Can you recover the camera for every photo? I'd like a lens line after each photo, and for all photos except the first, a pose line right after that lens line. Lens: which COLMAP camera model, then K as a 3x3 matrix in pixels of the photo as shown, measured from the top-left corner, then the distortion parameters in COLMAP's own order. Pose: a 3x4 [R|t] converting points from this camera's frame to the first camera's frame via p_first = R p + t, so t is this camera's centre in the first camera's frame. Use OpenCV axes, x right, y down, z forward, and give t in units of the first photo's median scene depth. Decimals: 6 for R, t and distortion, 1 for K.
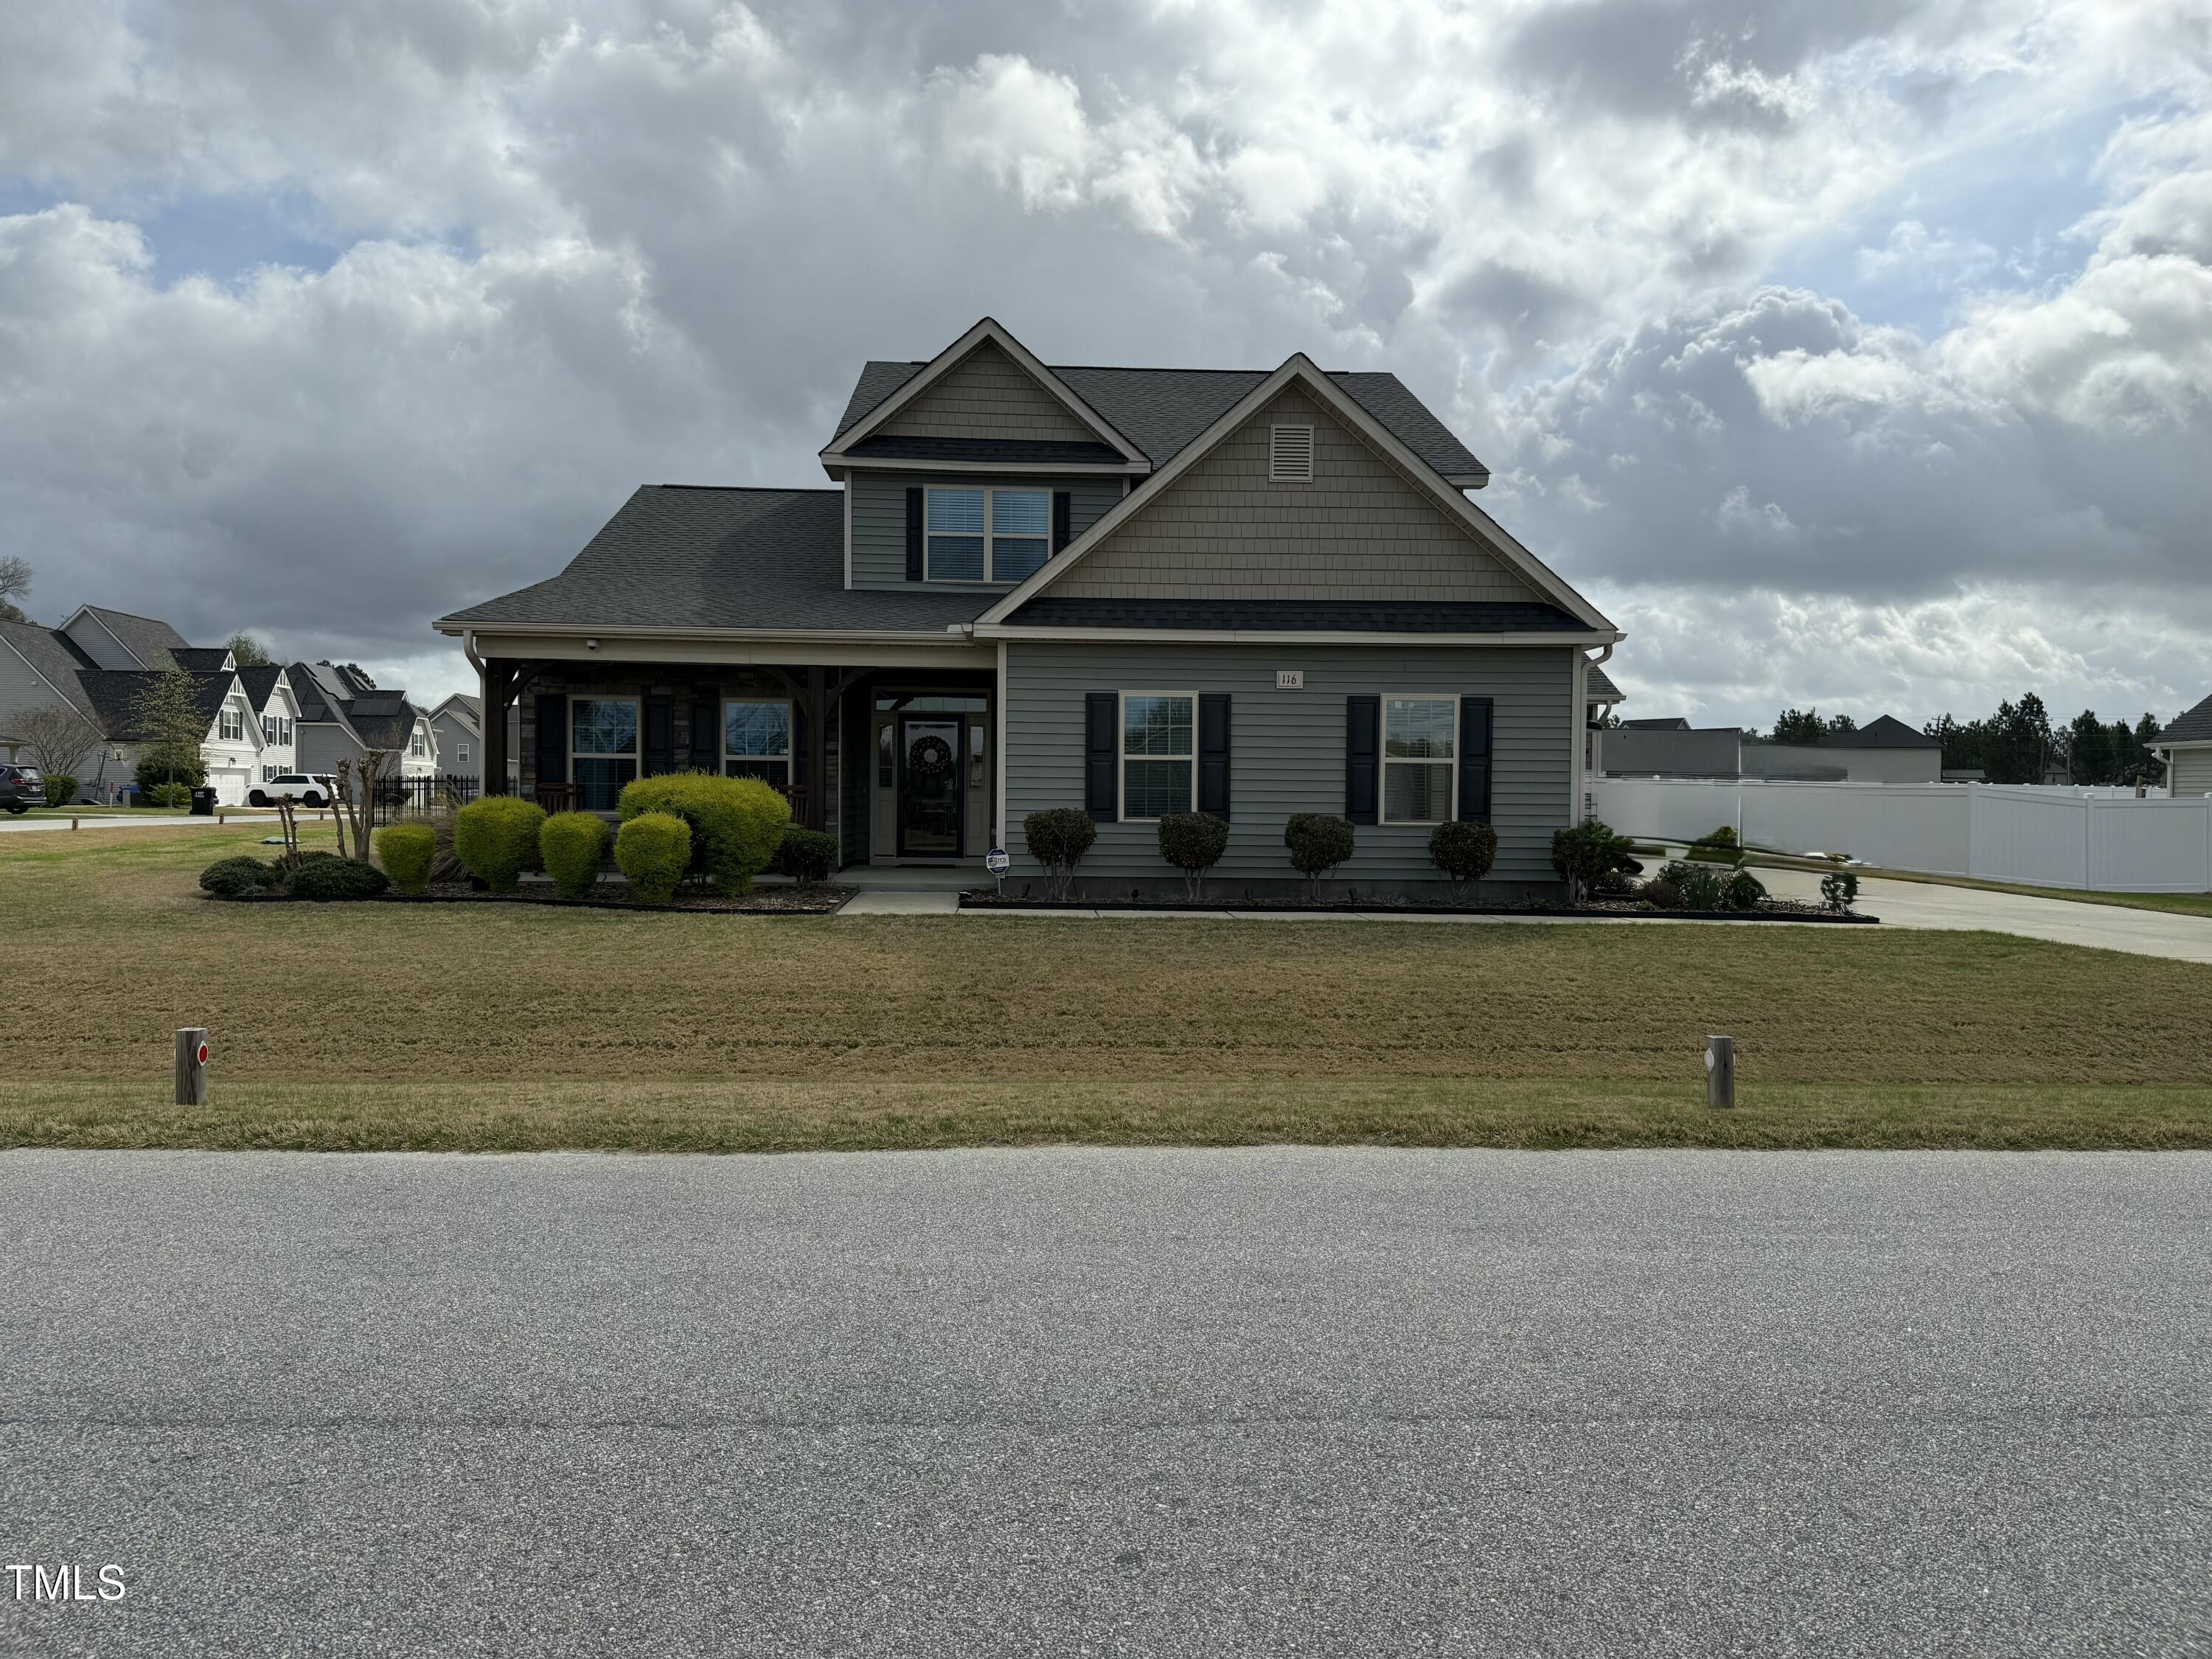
lens RADIAL K [[1570.5, 0, 1106.0], [0, 1570.5, 829.5], [0, 0, 1]] dist [0.118227, -0.201591]
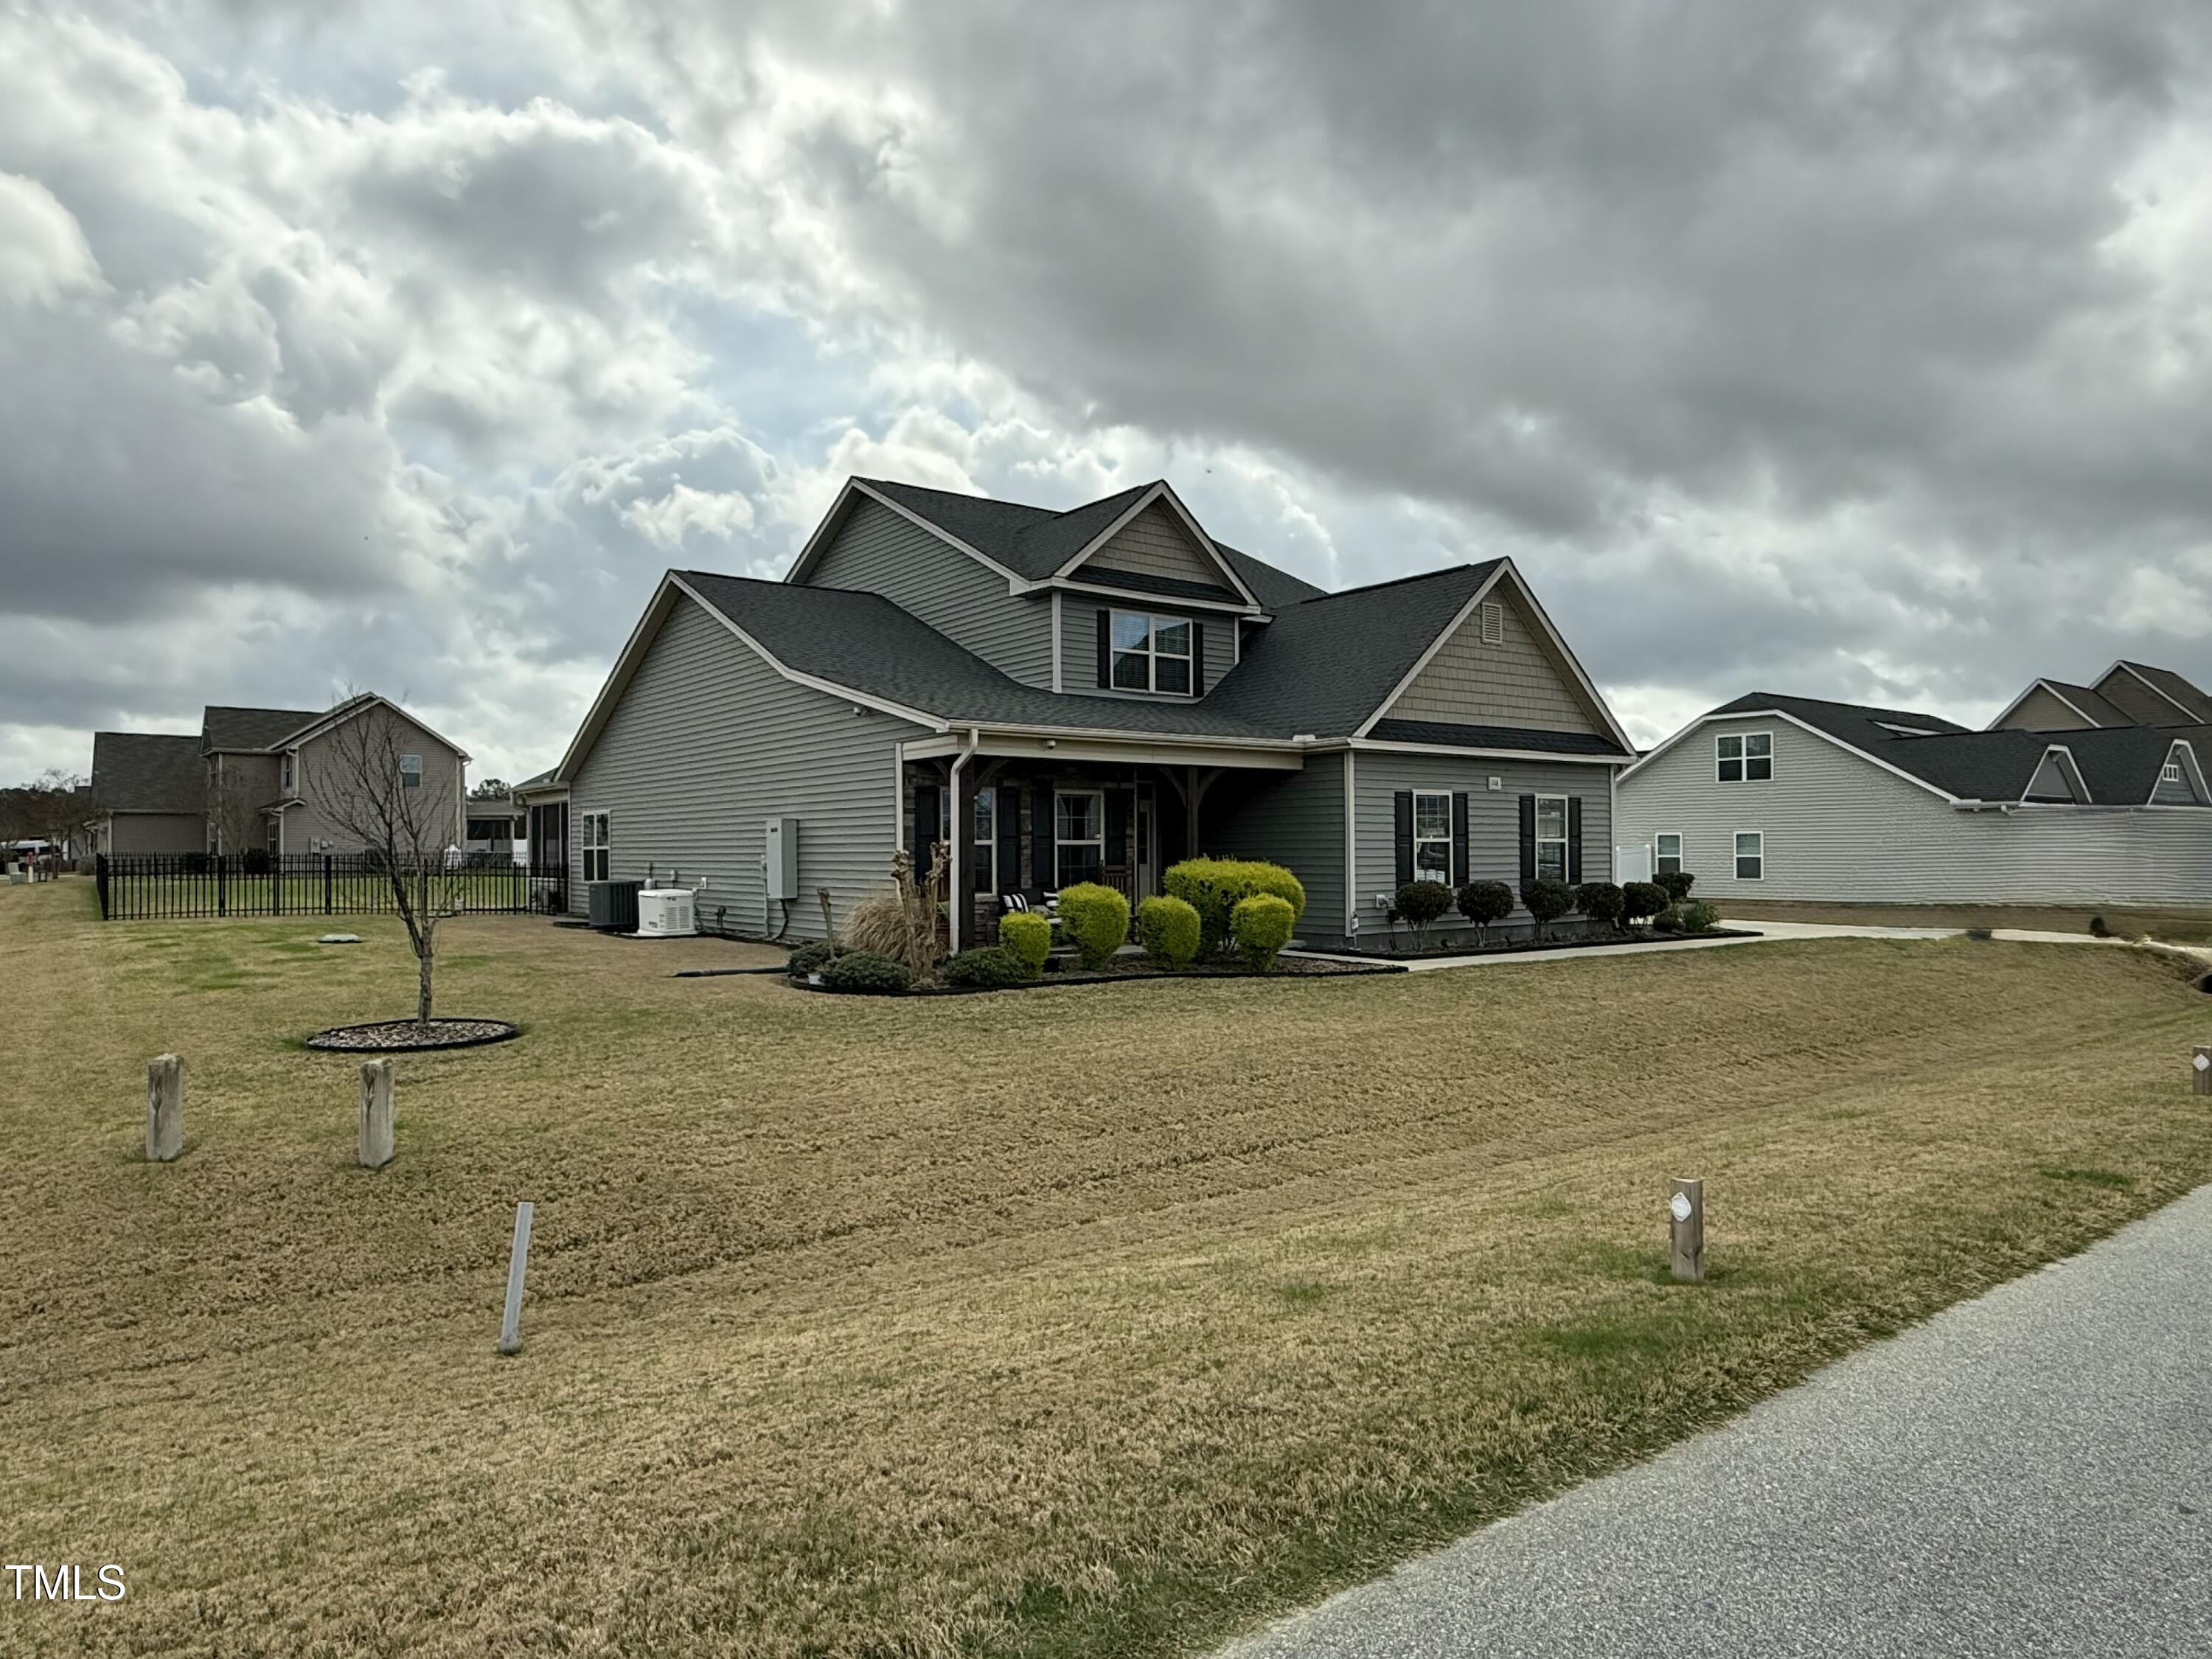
lens RADIAL K [[1379.8, 0, 1102.8], [0, 1379.8, 831.6], [0, 0, 1]] dist [0.002467, 0.000889]
pose [[0.822900, -0.007811, 0.568133, -0.859701], [0.026263, 0.999360, -0.024300, -0.031821], [-0.567579, 0.034918, 0.822578, 0.193134]]
